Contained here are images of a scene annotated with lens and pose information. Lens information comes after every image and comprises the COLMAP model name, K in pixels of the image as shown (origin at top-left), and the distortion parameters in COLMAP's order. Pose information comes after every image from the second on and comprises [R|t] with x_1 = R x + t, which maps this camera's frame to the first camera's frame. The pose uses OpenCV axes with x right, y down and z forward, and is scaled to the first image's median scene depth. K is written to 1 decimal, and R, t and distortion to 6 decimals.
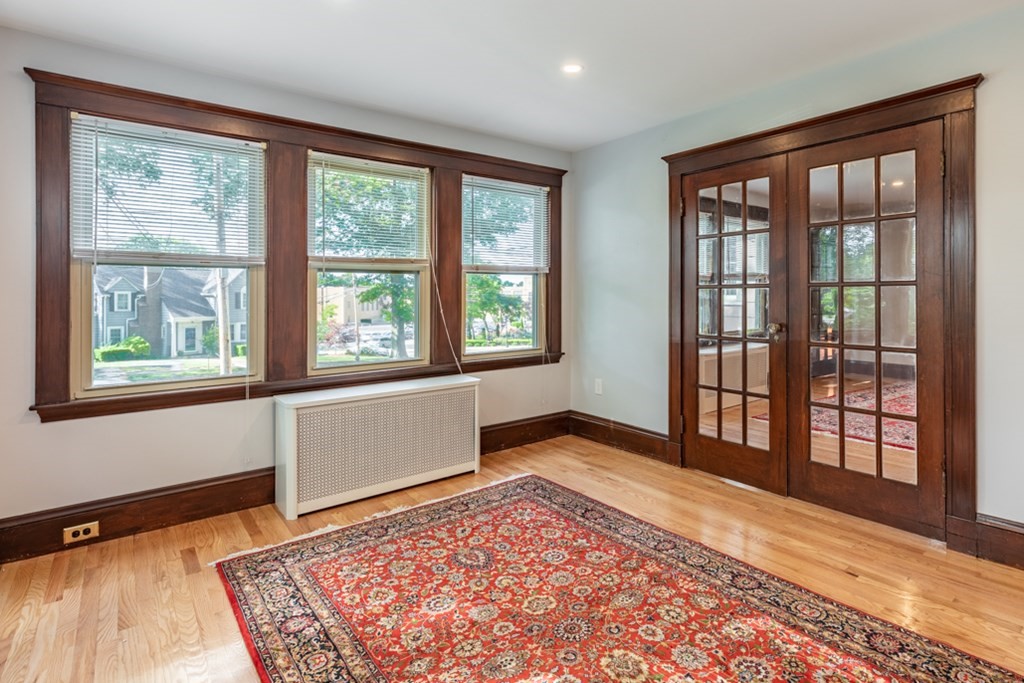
lens RADIAL K [[521.2, 0, 521.0], [0, 521.2, 302.7], [0, 0, 1]] dist [-0.003635, -0.001379]
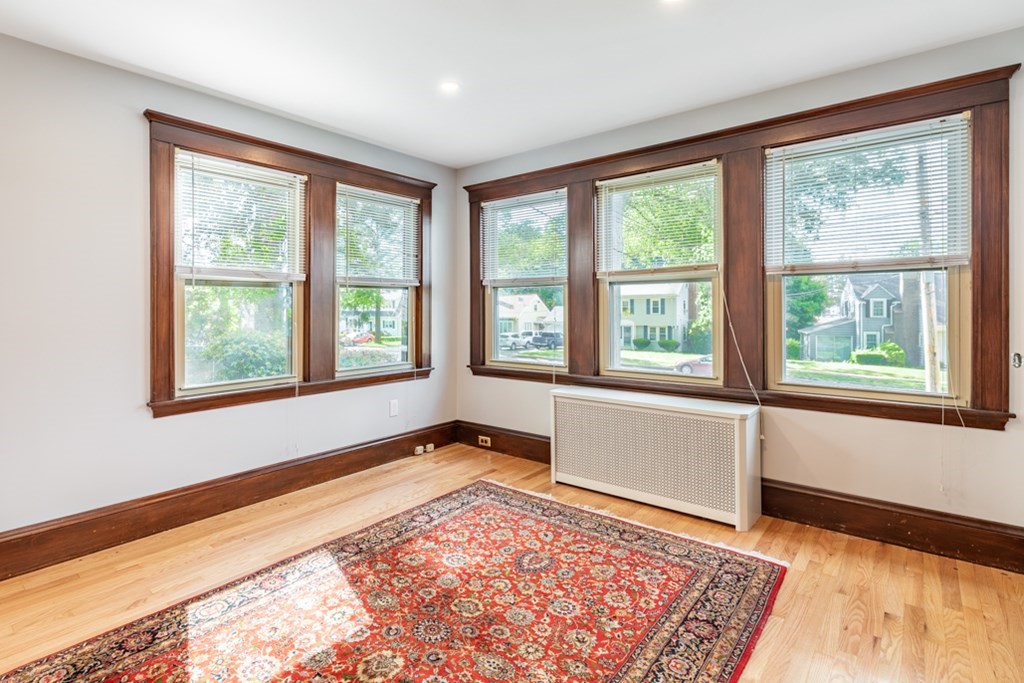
lens RADIAL K [[481.2, 0, 466.1], [0, 481.2, 306.7], [0, 0, 1]] dist [0.003383, -0.002046]
pose [[0.211626, 0.002485, -0.977348, 0.732588], [-0.007208, 0.999974, 0.000982, -0.013346], [0.977324, 0.006837, 0.211638, 0.598470]]
